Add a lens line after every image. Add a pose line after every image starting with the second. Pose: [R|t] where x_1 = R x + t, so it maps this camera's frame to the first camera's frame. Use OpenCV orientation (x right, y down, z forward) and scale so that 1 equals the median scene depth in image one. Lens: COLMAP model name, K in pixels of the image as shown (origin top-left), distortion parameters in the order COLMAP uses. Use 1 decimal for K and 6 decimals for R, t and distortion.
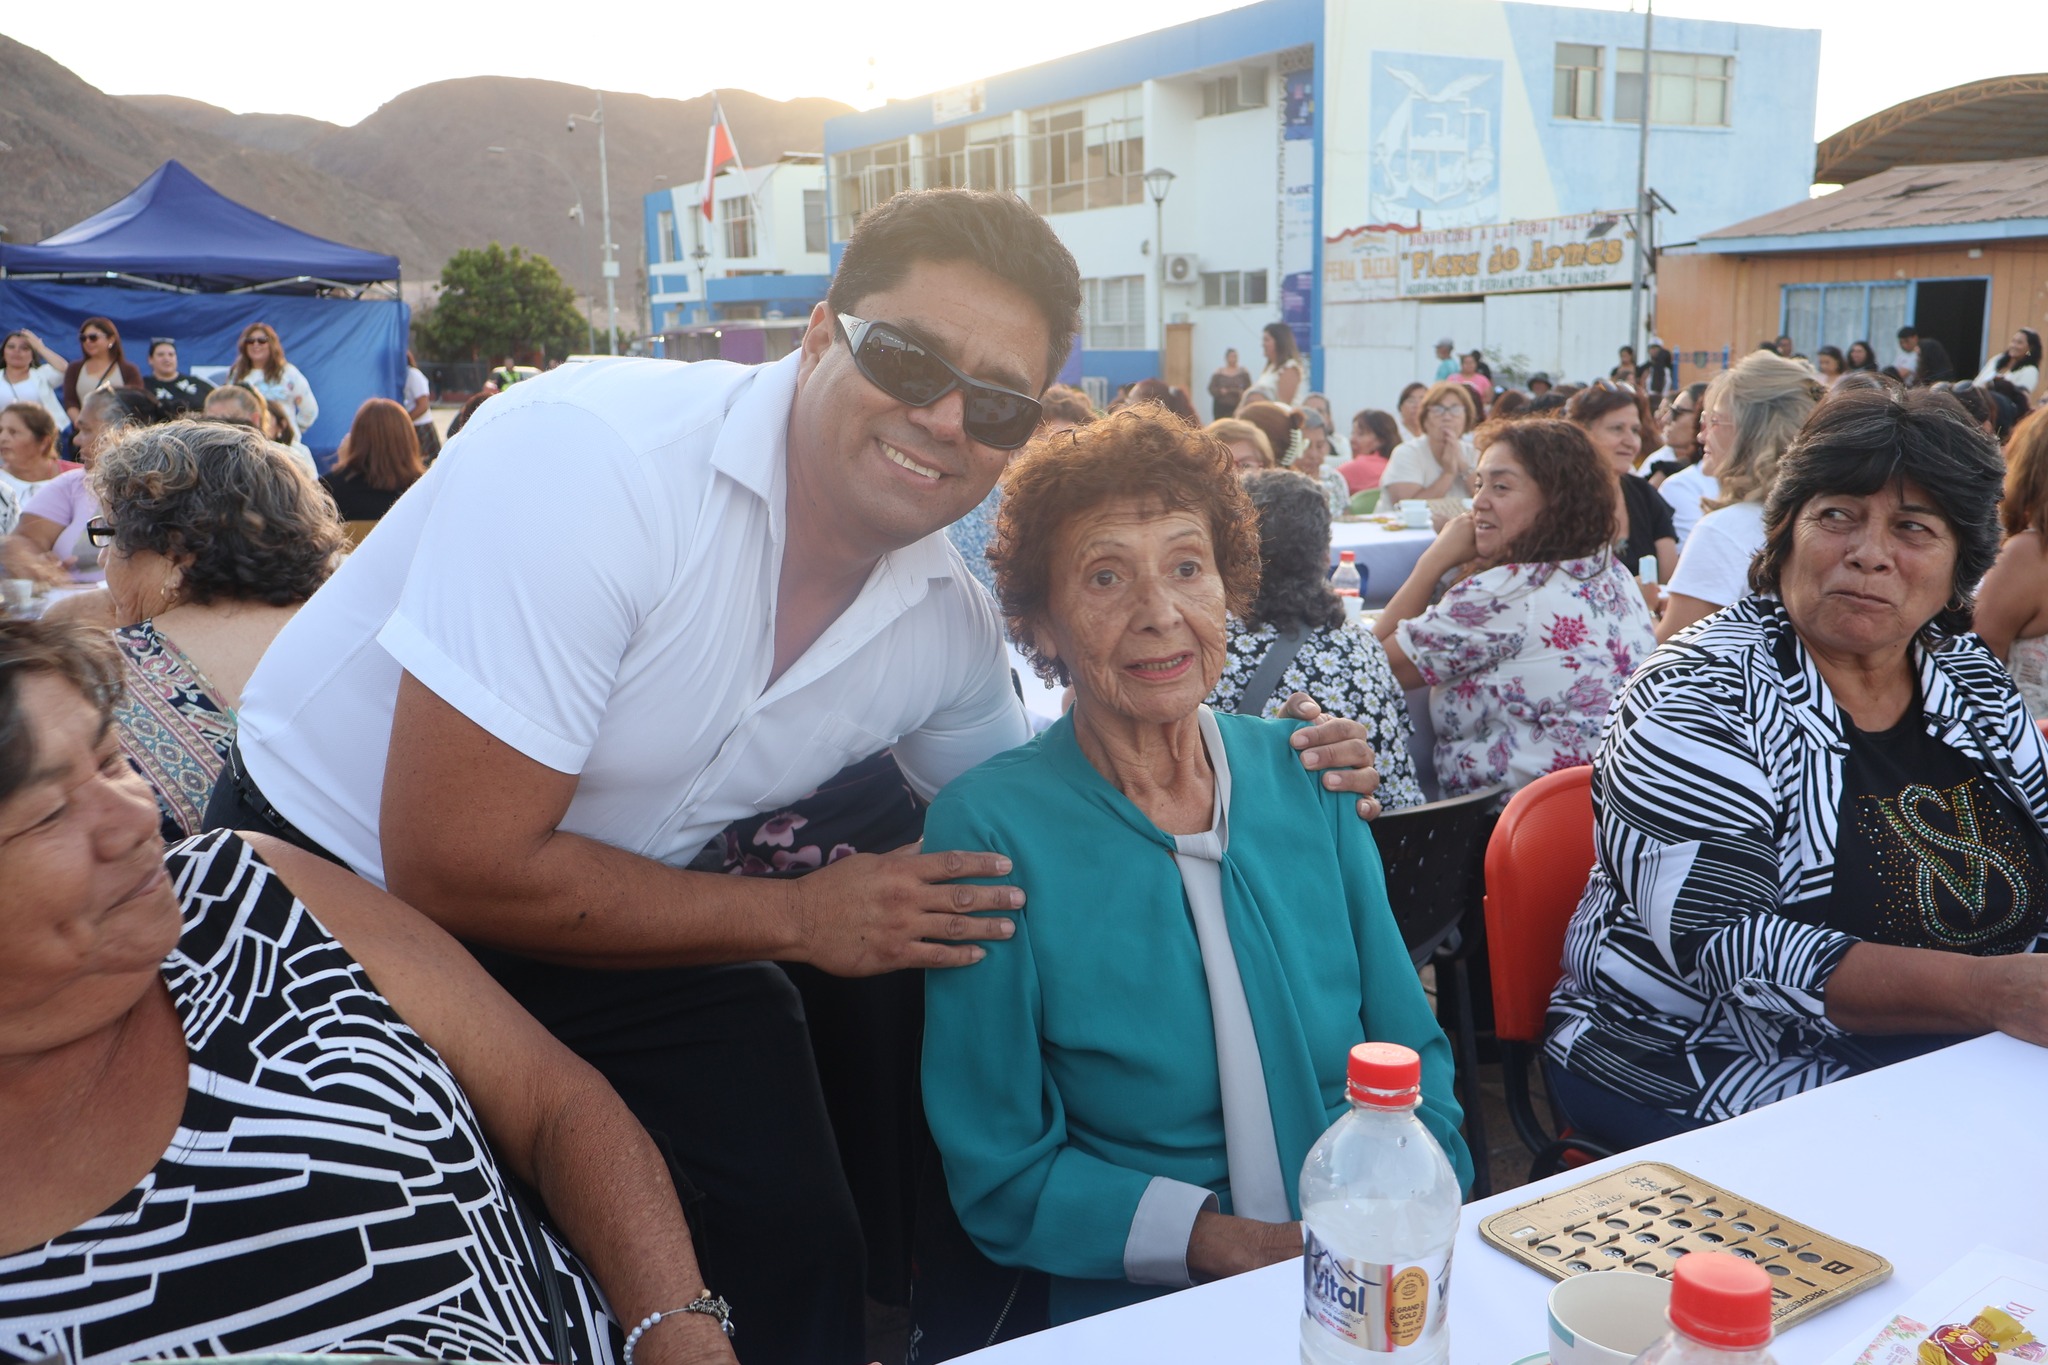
lens RADIAL K [[1696.6, 0, 1021.3], [0, 1696.6, 692.6], [0, 0, 1]] dist [0.002496, -0.006399]
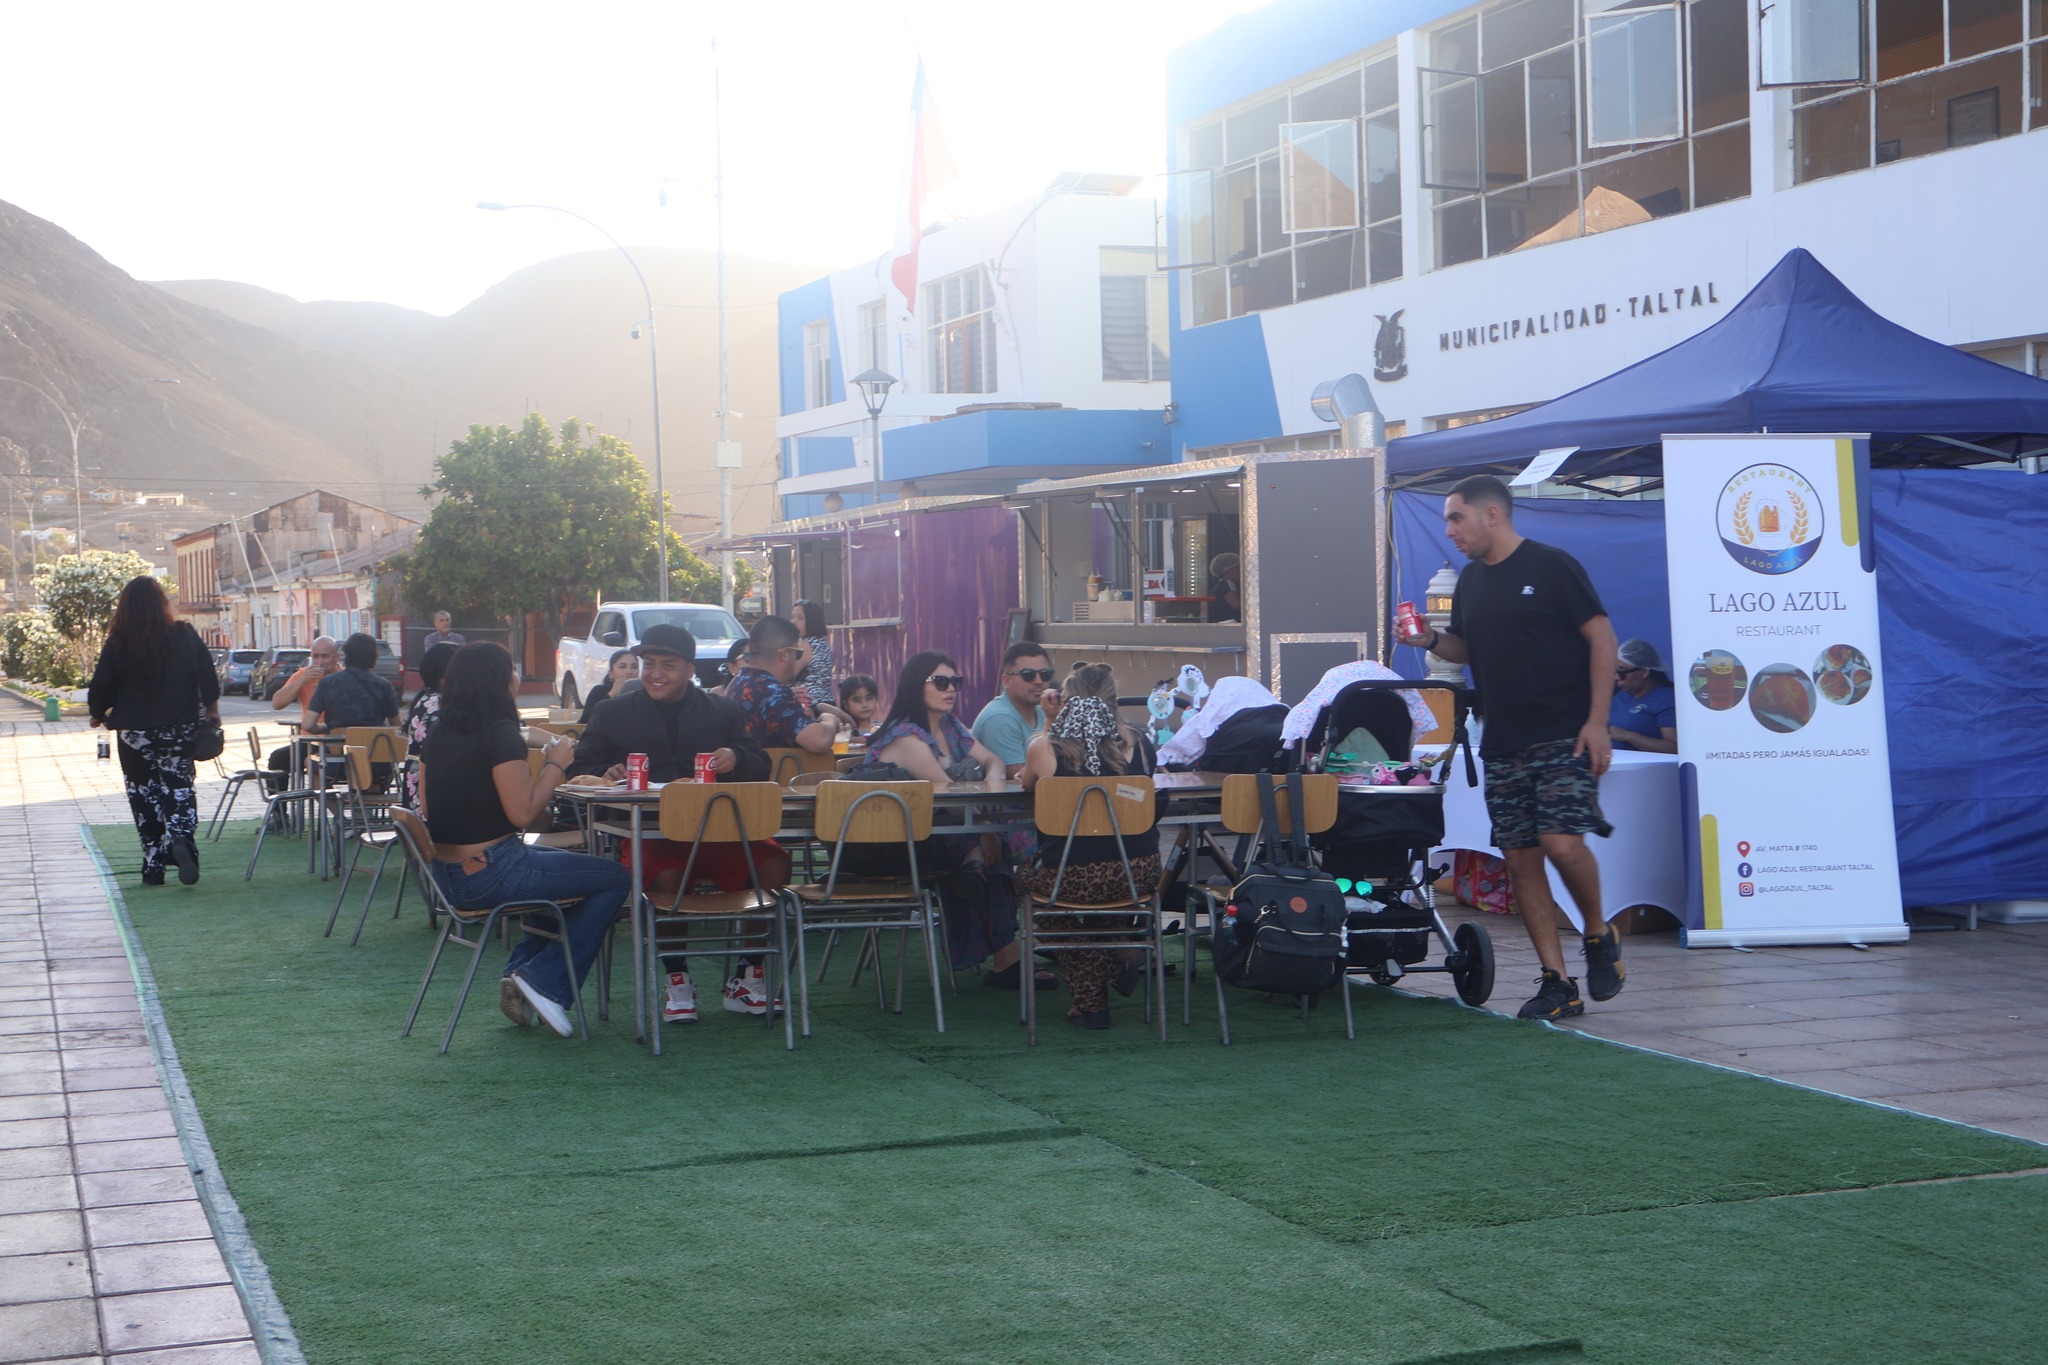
lens RADIAL K [[2154.4, 0, 1024.7], [0, 2154.4, 695.4], [0, 0, 1]] dist [-0.011526, 0.010905]
pose [[0.990650, 0.001204, -0.136421, -0.118295], [-0.023503, 0.986516, -0.161969, -0.138548], [0.134387, 0.163661, 0.977320, 0.761273]]
